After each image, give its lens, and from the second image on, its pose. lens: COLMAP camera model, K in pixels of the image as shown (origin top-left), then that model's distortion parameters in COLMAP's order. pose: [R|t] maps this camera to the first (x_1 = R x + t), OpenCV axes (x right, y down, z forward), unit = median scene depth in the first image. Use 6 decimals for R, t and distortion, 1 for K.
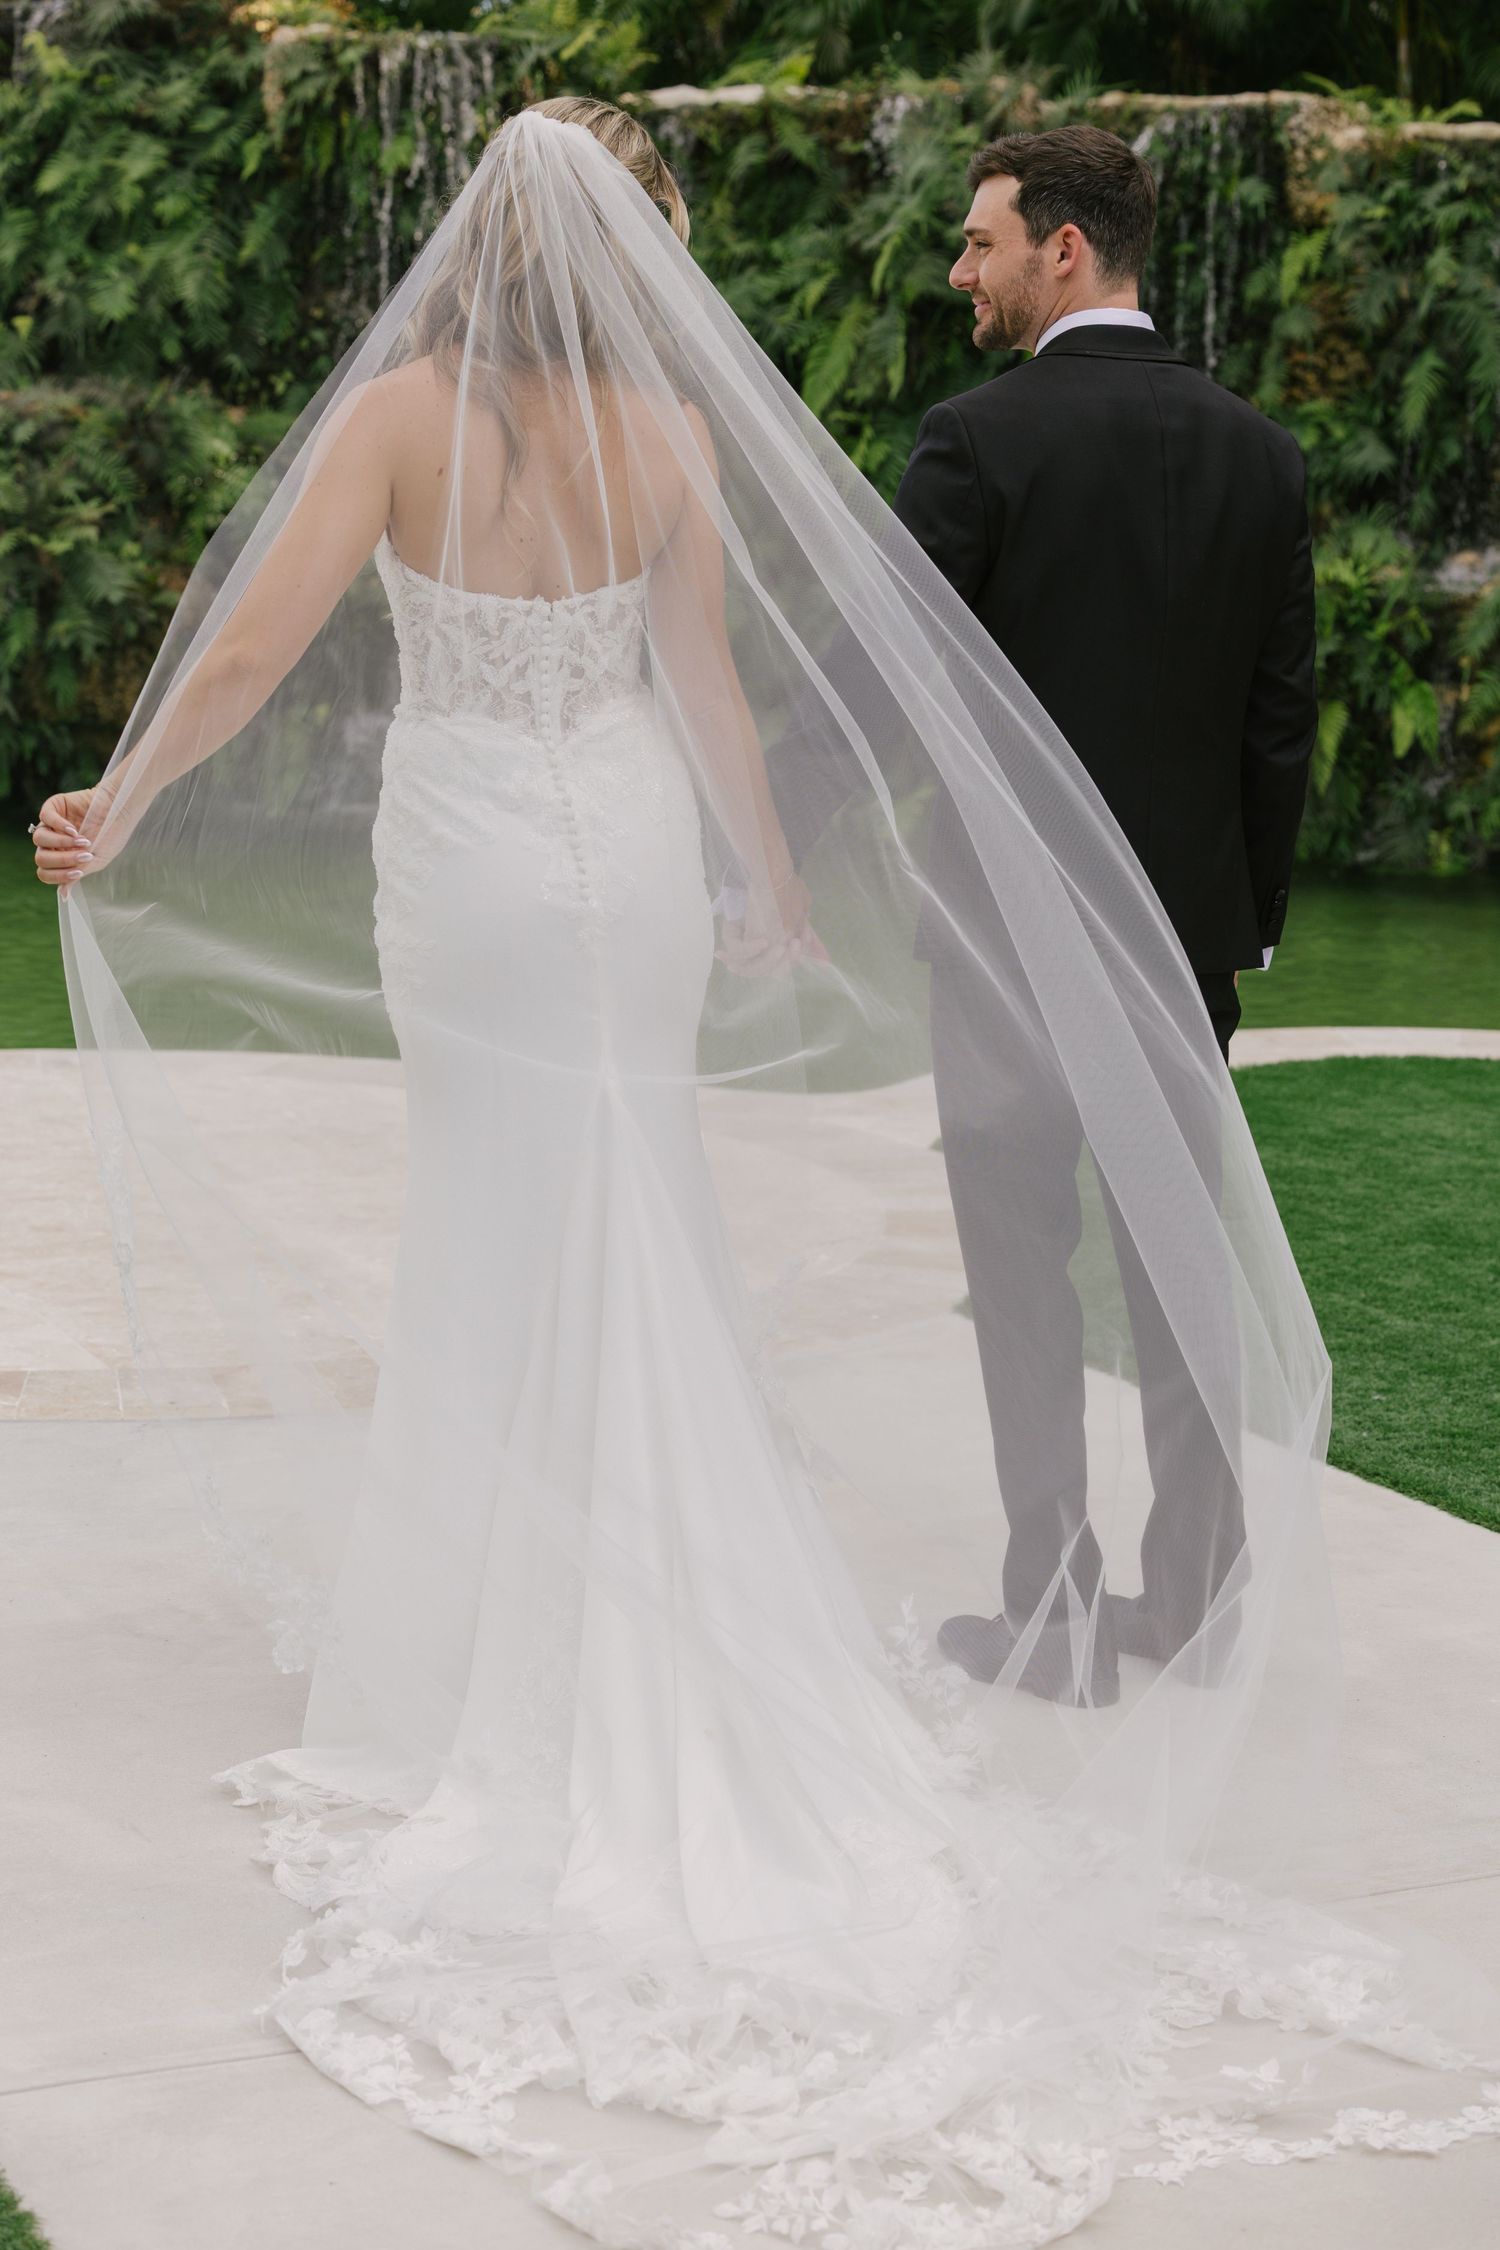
lens RADIAL K [[4455.5, 0, 750.0], [0, 4455.5, 1125.0], [0, 0, 1]] dist [-0.046624, 0.460793]
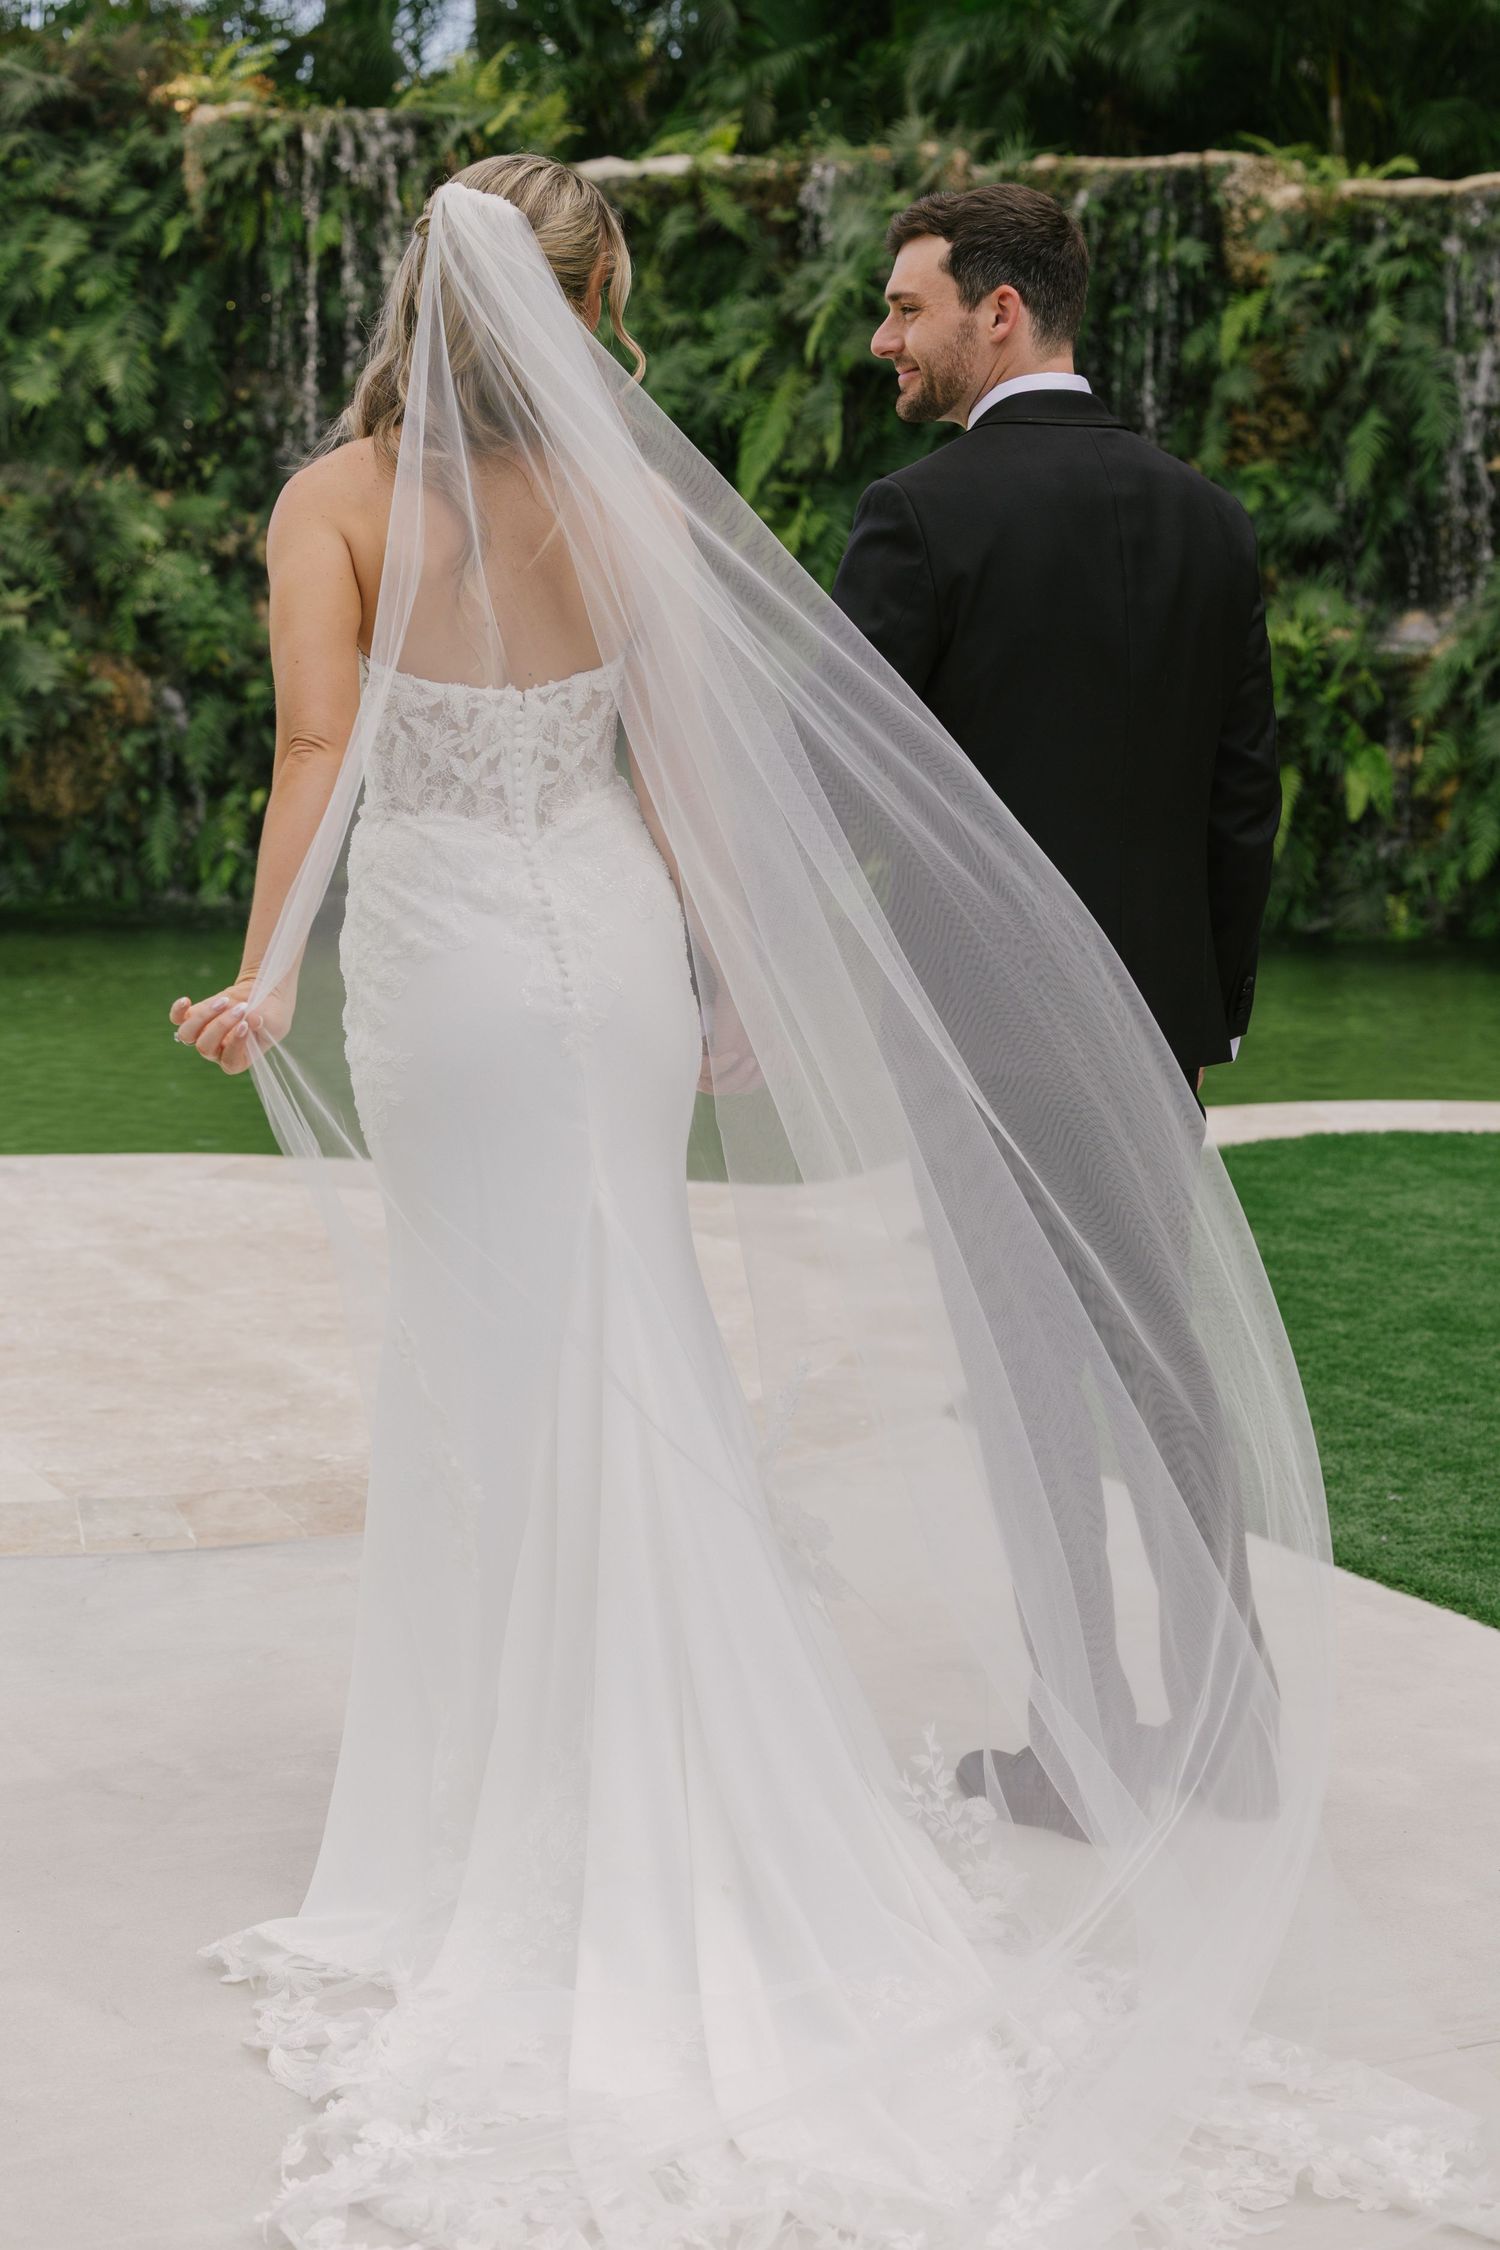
lens RADIAL K [[4455.5, 0, 750.0], [0, 4455.5, 1125.0], [0, 0, 1]] dist [-0.046624, 0.460793]
pose [[0.999624, -0.022741, 0.015319, -0.004119], [0.022980, 0.999614, -0.015603, -0.002852], [-0.014958, 0.015949, 0.999761, 0.016080]]
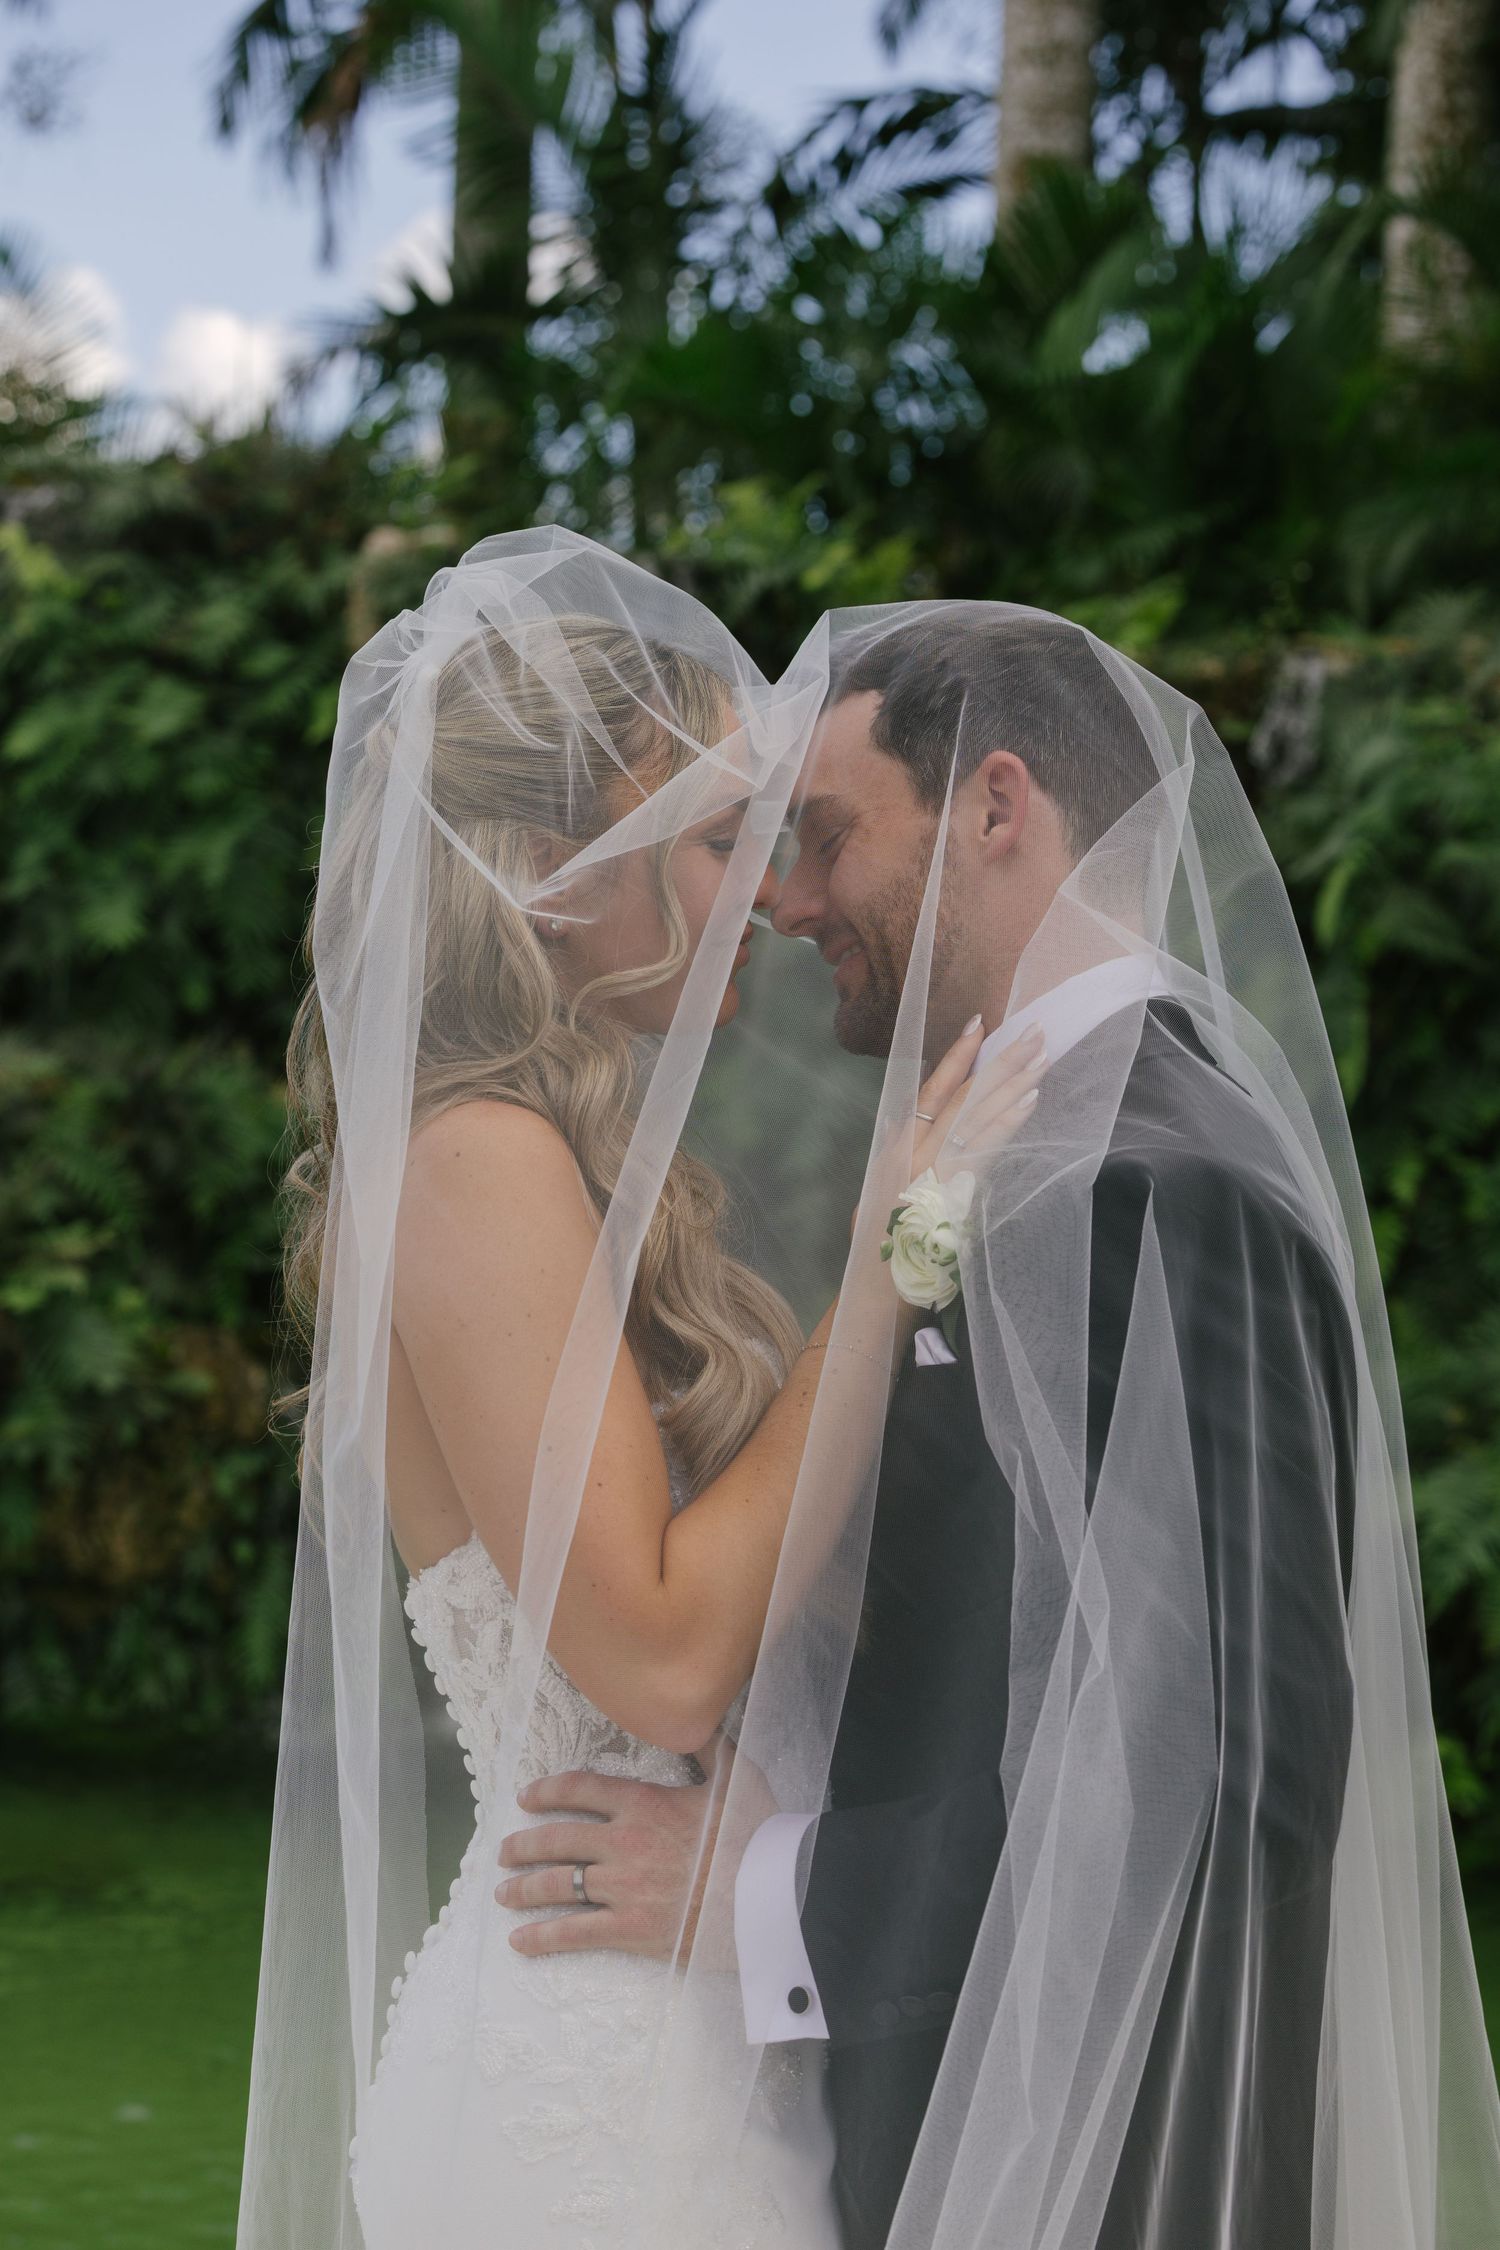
lens RADIAL K [[4635.2, 0, 751.0], [0, 4635.2, 1257.8], [0, 0, 1]] dist [0.057440, 0.256826]
pose [[0.999260, 0.034219, 0.017592, -0.061668], [-0.031802, 0.991905, -0.122938, -0.056154], [-0.021656, 0.122287, 0.992258, 0.335933]]
